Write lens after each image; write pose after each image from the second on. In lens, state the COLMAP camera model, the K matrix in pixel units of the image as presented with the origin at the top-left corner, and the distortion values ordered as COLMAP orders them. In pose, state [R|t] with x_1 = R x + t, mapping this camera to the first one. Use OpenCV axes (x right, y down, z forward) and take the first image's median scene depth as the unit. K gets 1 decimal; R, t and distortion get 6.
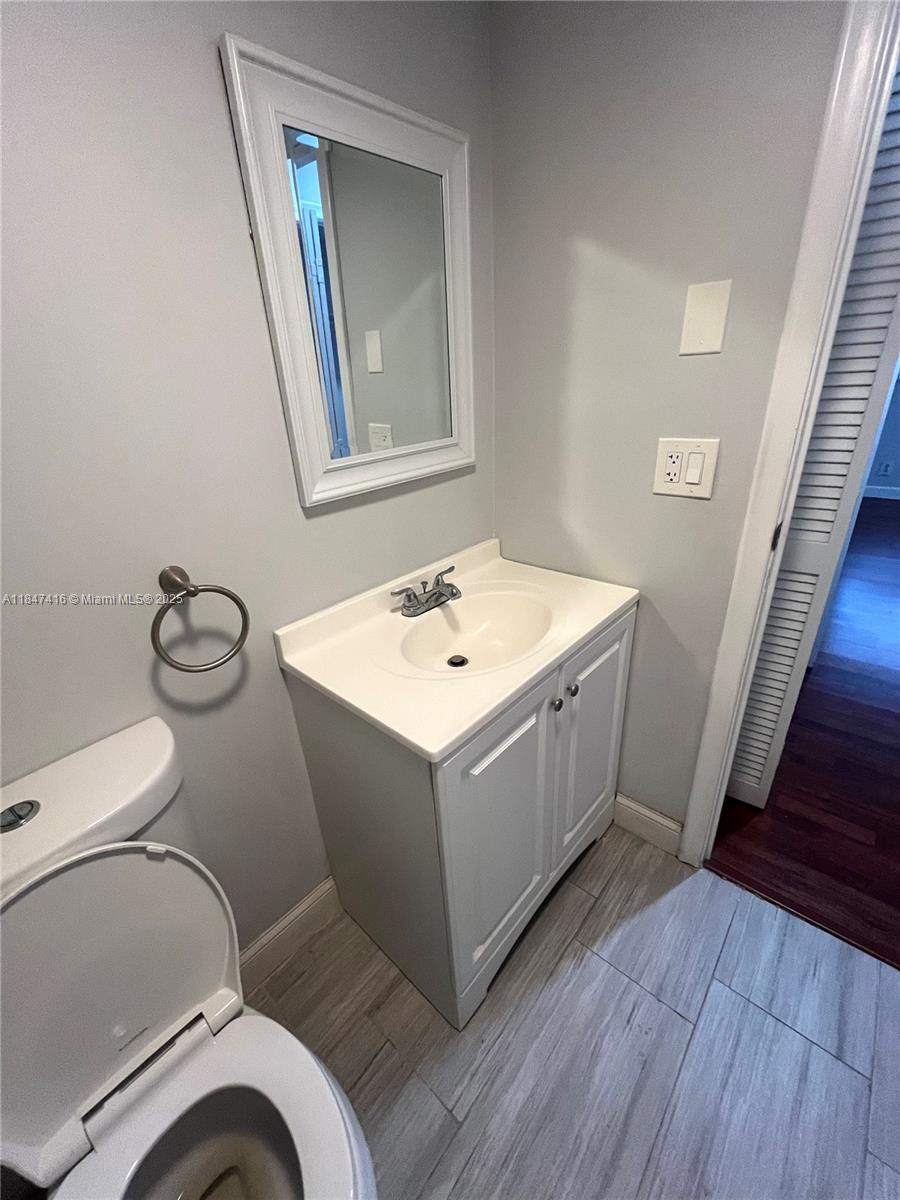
lens RADIAL K [[483.5, 0, 442.9], [0, 483.5, 600.2], [0, 0, 1]] dist [-0.003309, -0.000130]
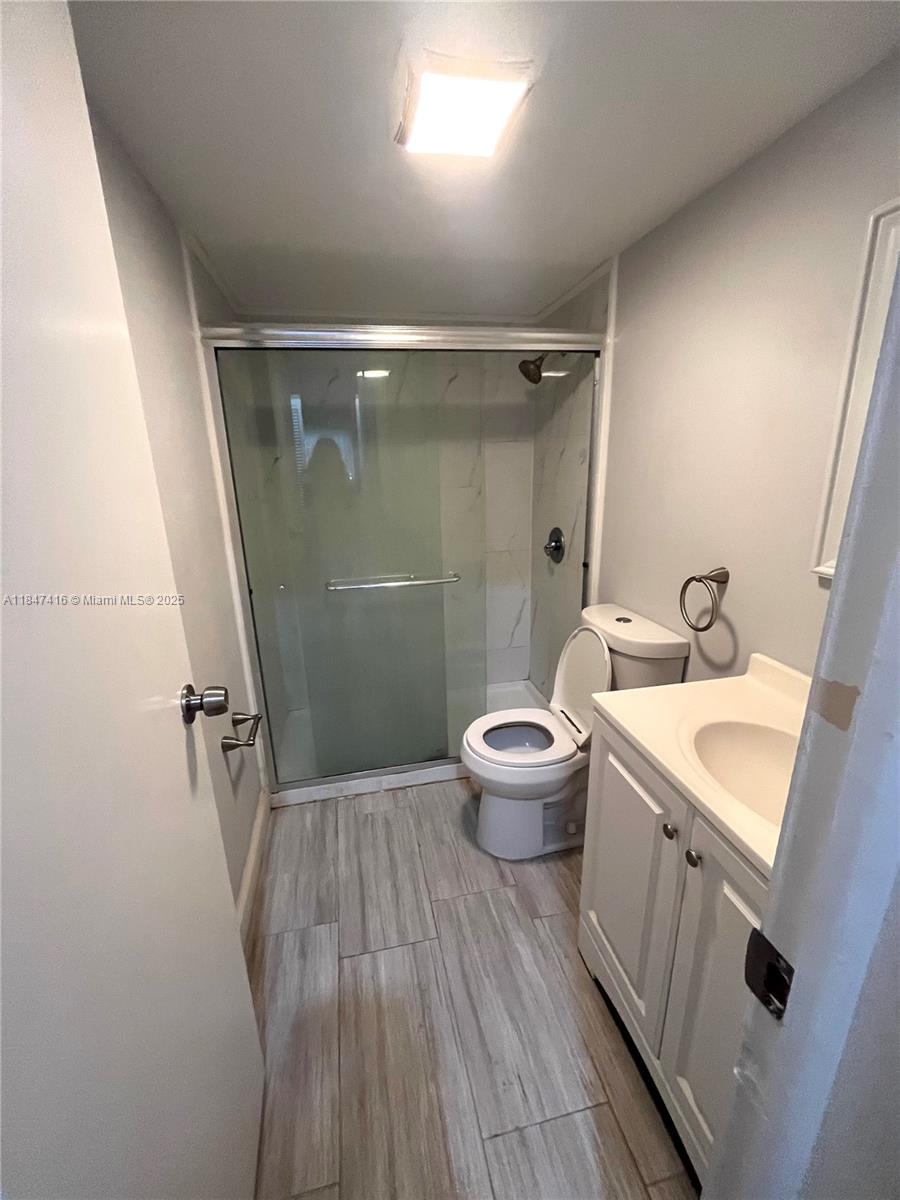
lens RADIAL K [[483.5, 0, 442.9], [0, 483.5, 600.2], [0, 0, 1]] dist [-0.003309, -0.000130]
pose [[-0.591015, 0.300819, -0.748472, 0.936297], [-0.274361, 0.797584, 0.537201, -0.448422], [0.758569, 0.522845, -0.388851, 0.732551]]
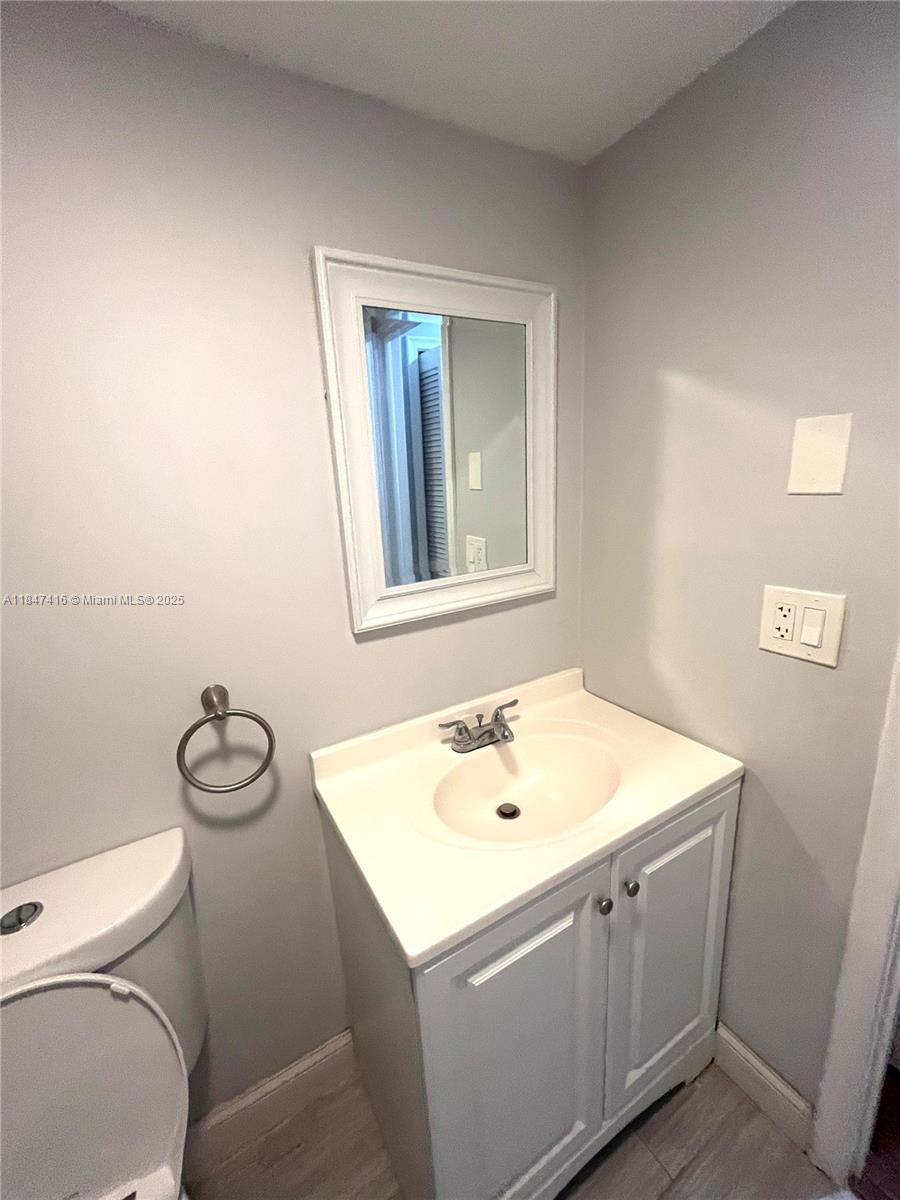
lens RADIAL K [[483.5, 0, 442.9], [0, 483.5, 600.2], [0, 0, 1]] dist [-0.003309, -0.000130]
pose [[0.955772, 0.075982, -0.284125, 0.152829], [-0.122000, 0.981444, -0.147935, -0.117804], [0.267612, 0.176055, 0.947306, 0.073115]]
